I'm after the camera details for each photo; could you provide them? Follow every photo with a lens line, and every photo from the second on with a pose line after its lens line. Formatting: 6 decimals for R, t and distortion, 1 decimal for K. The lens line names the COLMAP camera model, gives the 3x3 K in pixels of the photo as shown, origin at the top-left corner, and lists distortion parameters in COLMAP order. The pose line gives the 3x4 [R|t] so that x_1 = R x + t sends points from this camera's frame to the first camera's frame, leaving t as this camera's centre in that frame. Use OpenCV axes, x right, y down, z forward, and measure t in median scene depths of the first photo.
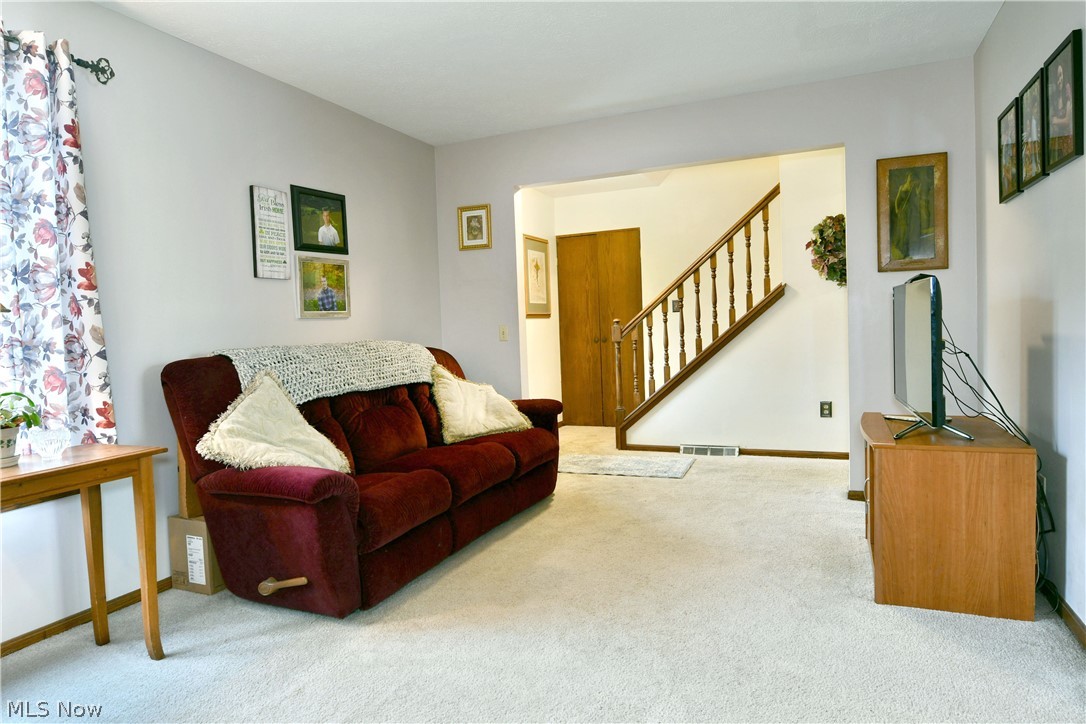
lens RADIAL K [[668.1, 0, 540.2], [0, 668.1, 380.0], [0, 0, 1]] dist [-0.016500, -0.002819]
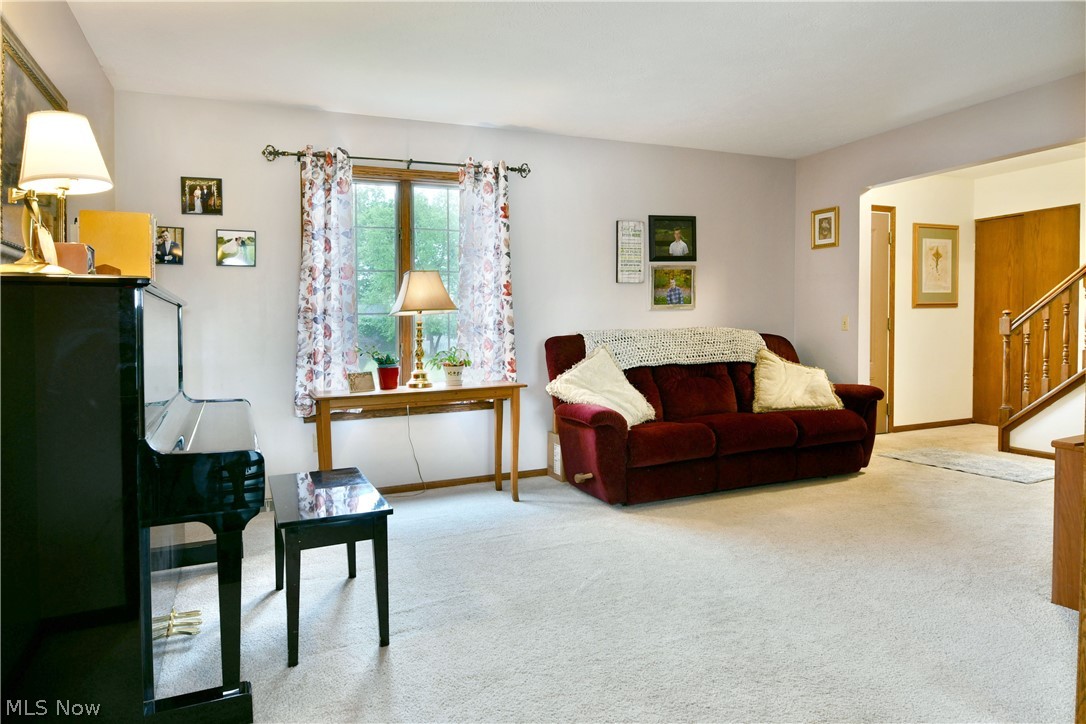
lens RADIAL K [[658.6, 0, 520.4], [0, 658.6, 356.2], [0, 0, 1]] dist [-0.018809, -0.000965]
pose [[0.727271, 0.056221, -0.684044, 0.413558], [-0.061600, 0.997964, 0.016530, -0.001951], [0.683581, 0.030115, 0.729253, -0.201258]]
